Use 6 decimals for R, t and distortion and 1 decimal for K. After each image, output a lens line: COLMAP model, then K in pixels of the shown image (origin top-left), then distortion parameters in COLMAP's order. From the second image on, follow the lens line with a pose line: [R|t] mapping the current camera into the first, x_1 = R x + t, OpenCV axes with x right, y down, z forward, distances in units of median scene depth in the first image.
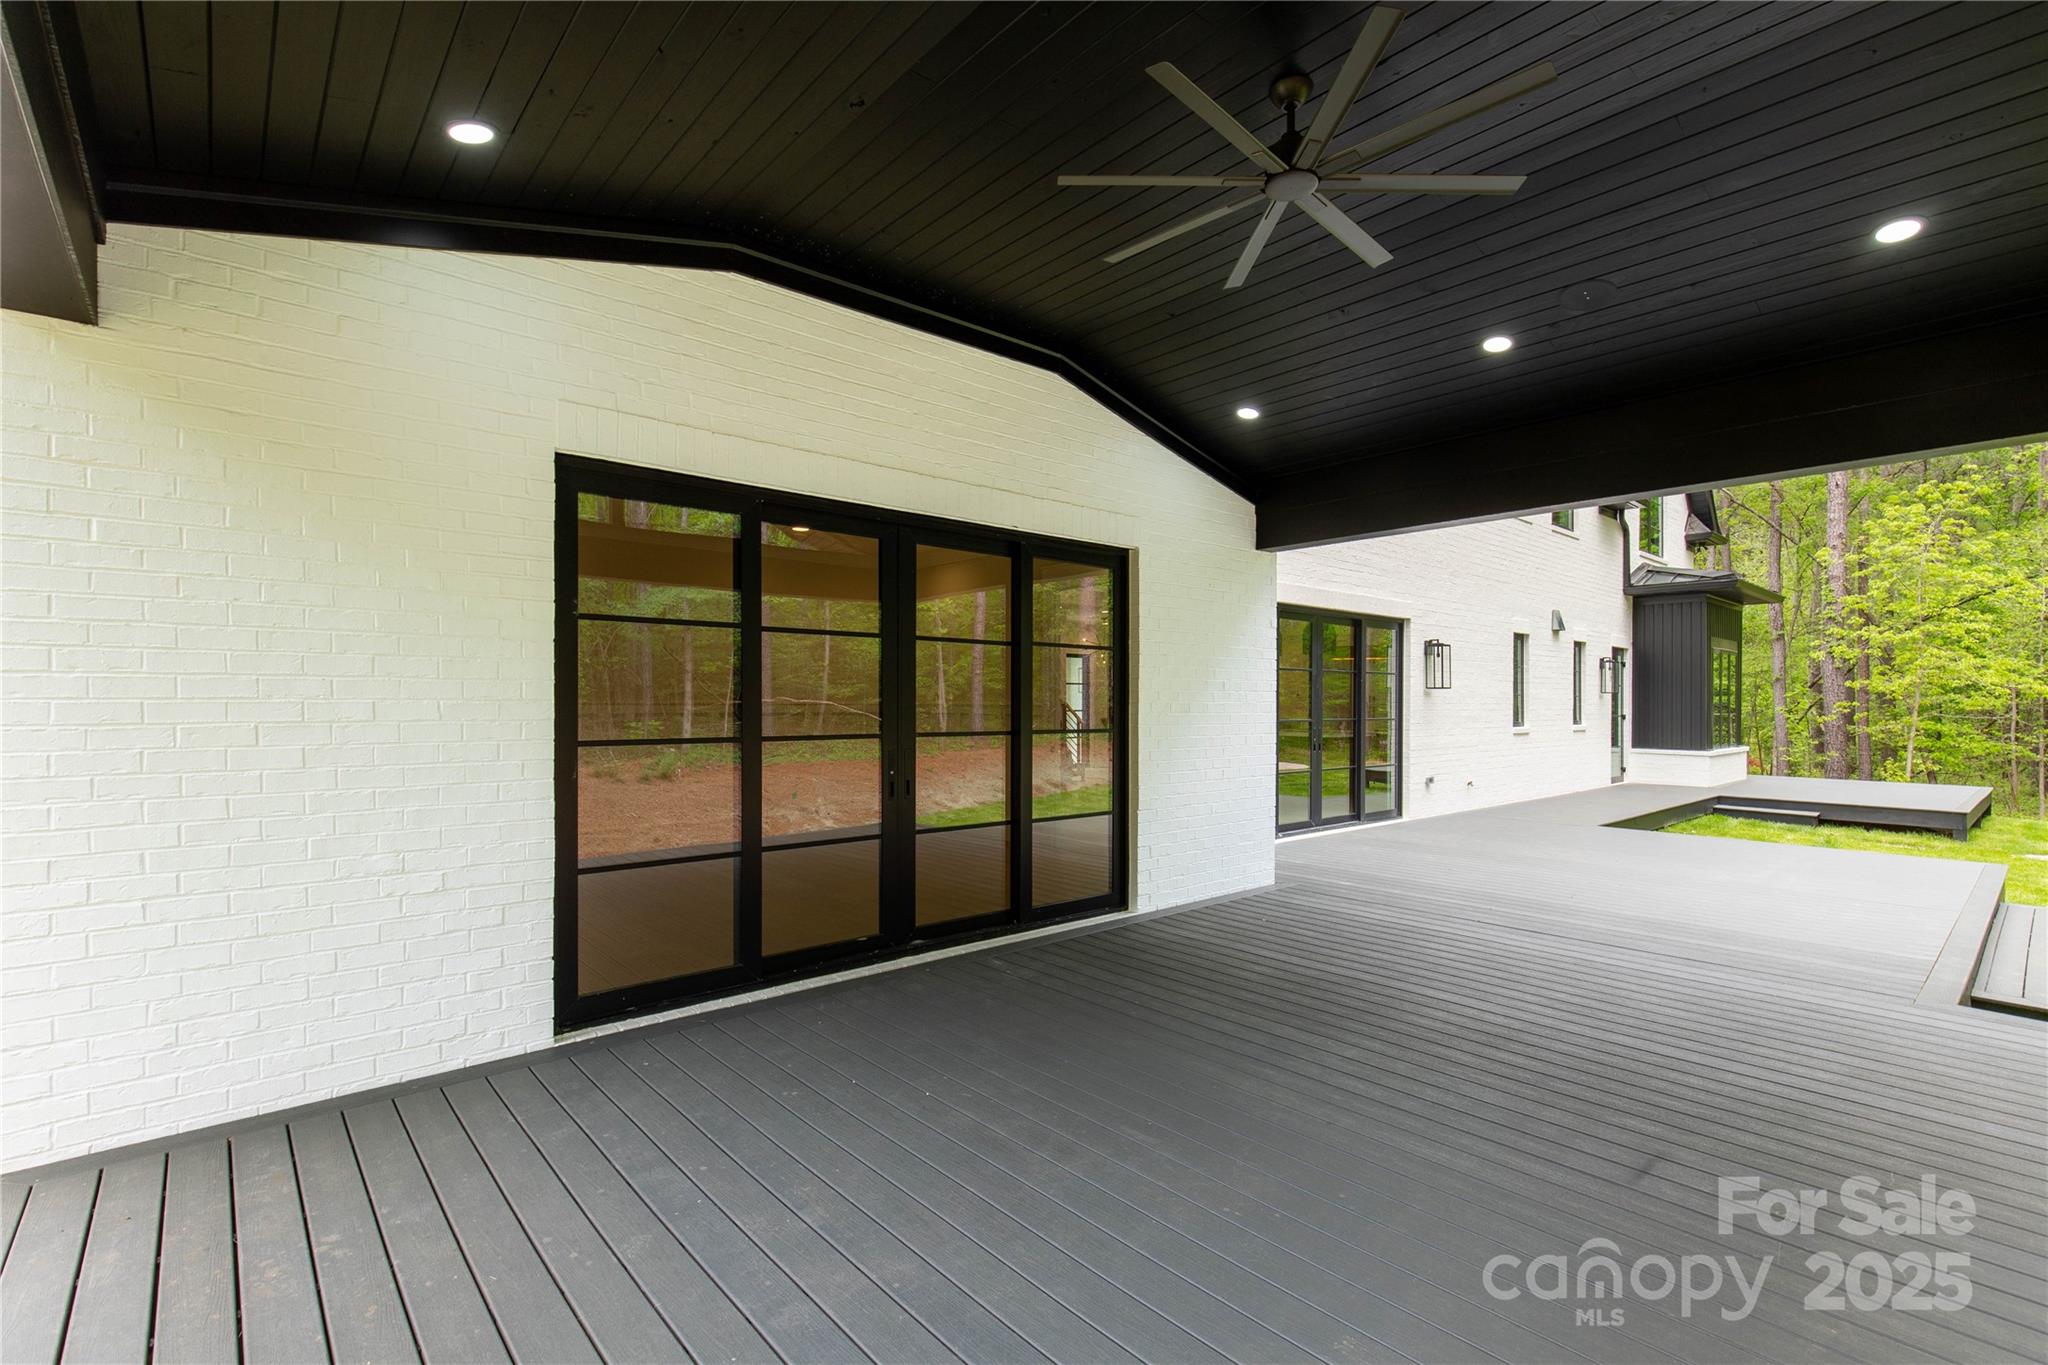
lens RADIAL K [[925.1, 0, 1026.1], [0, 925.1, 703.0], [0, 0, 1]] dist [0.000773, 0.000365]
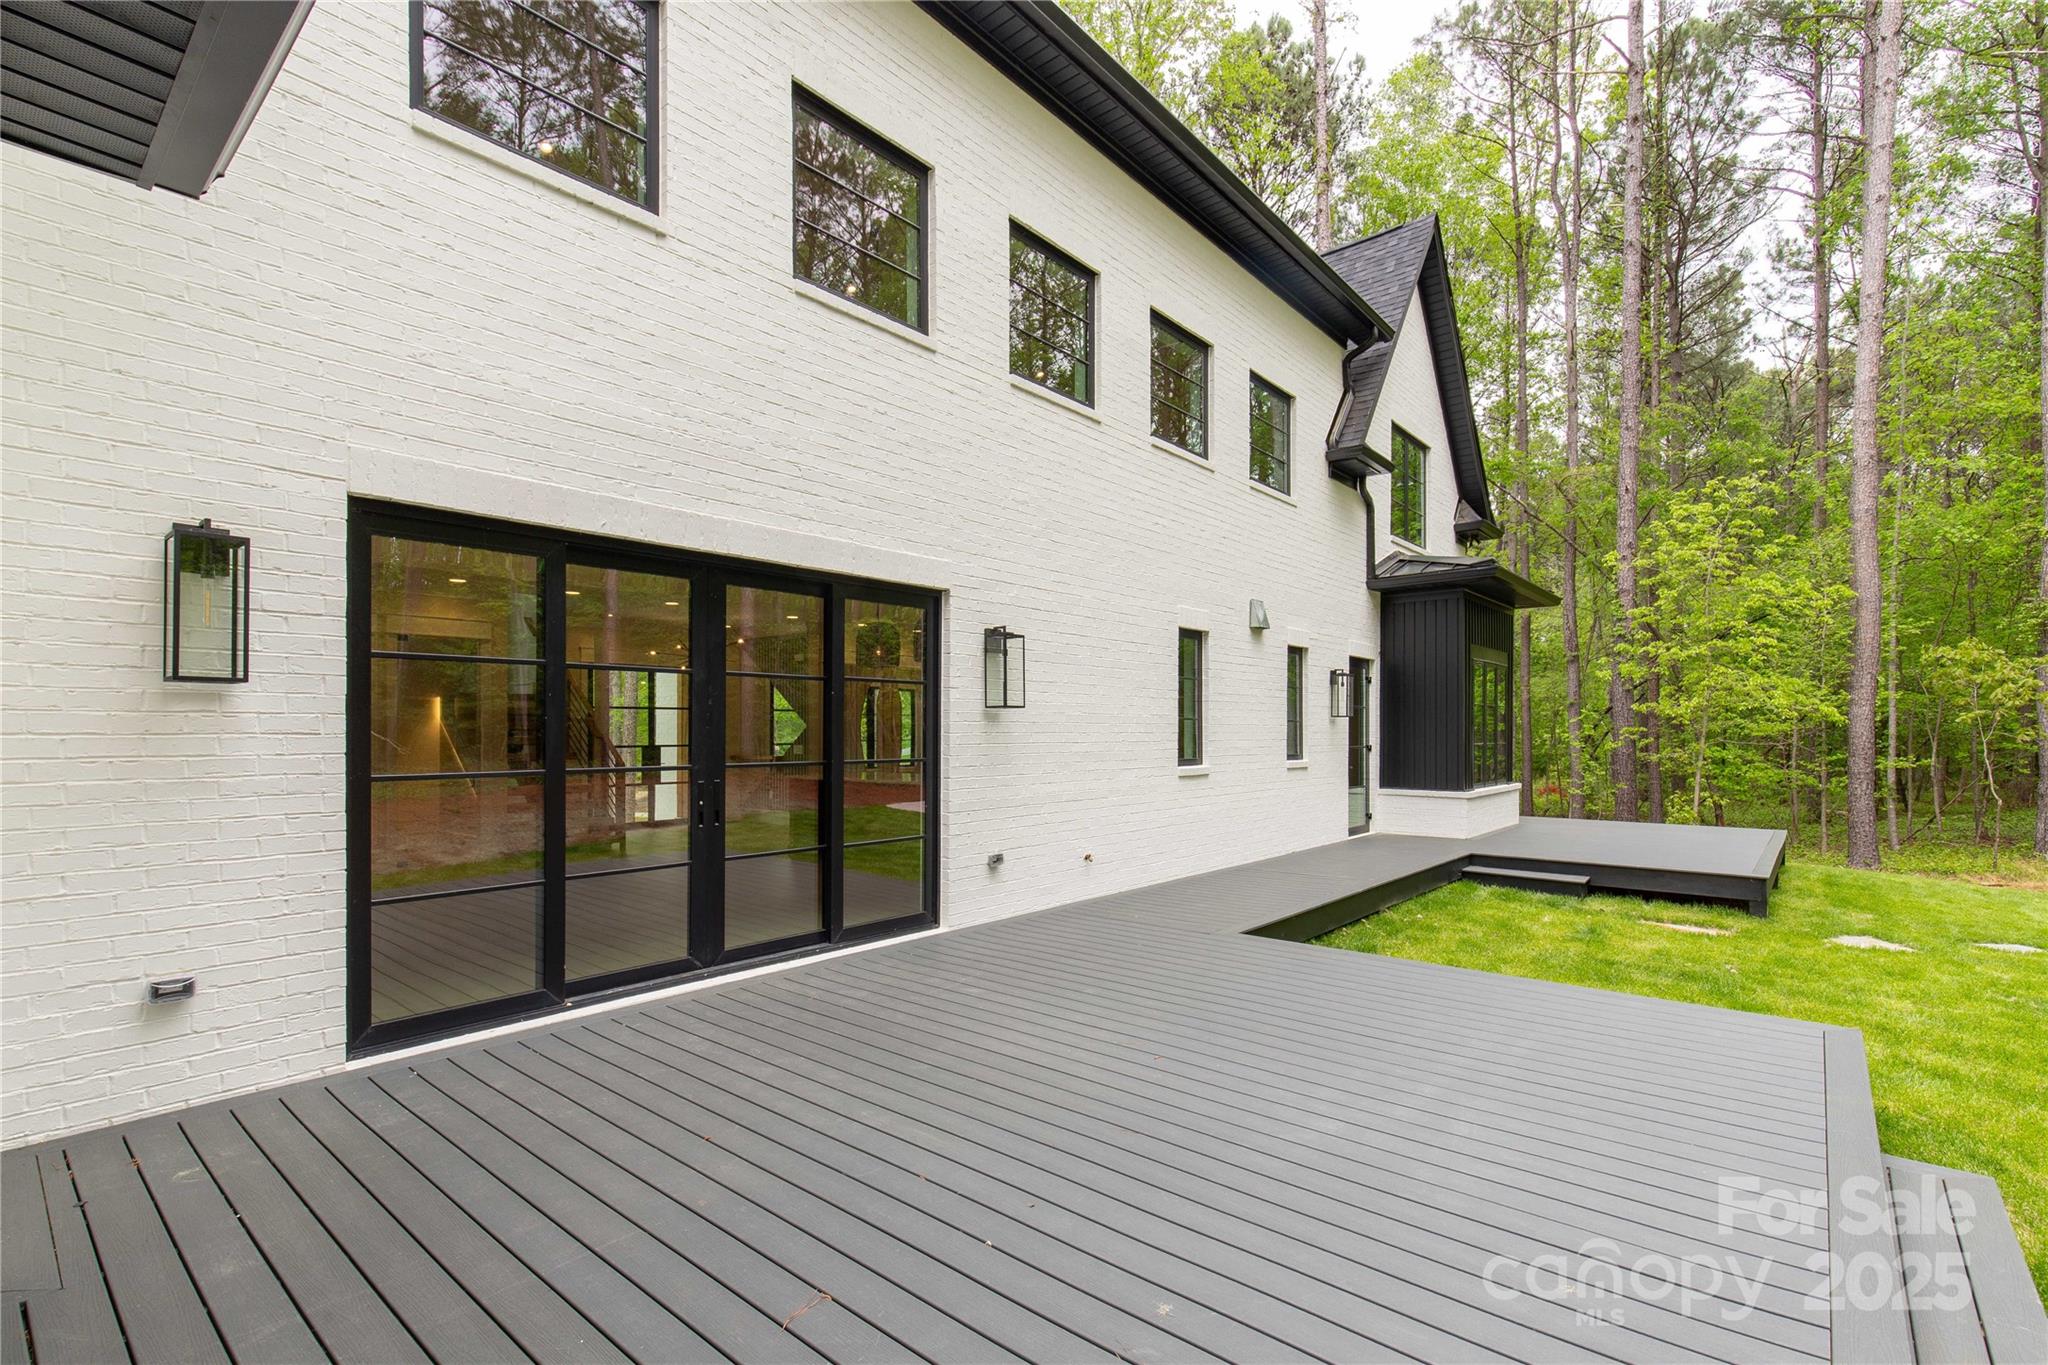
lens RADIAL K [[942.1, 0, 1026.8], [0, 942.1, 739.6], [0, 0, 1]] dist [-0.000855, -0.000306]
pose [[0.989773, -0.006413, 0.142505, 0.233186], [0.005348, 0.999955, 0.007852, 0.000155], [-0.142549, -0.007009, 0.989763, 0.244151]]
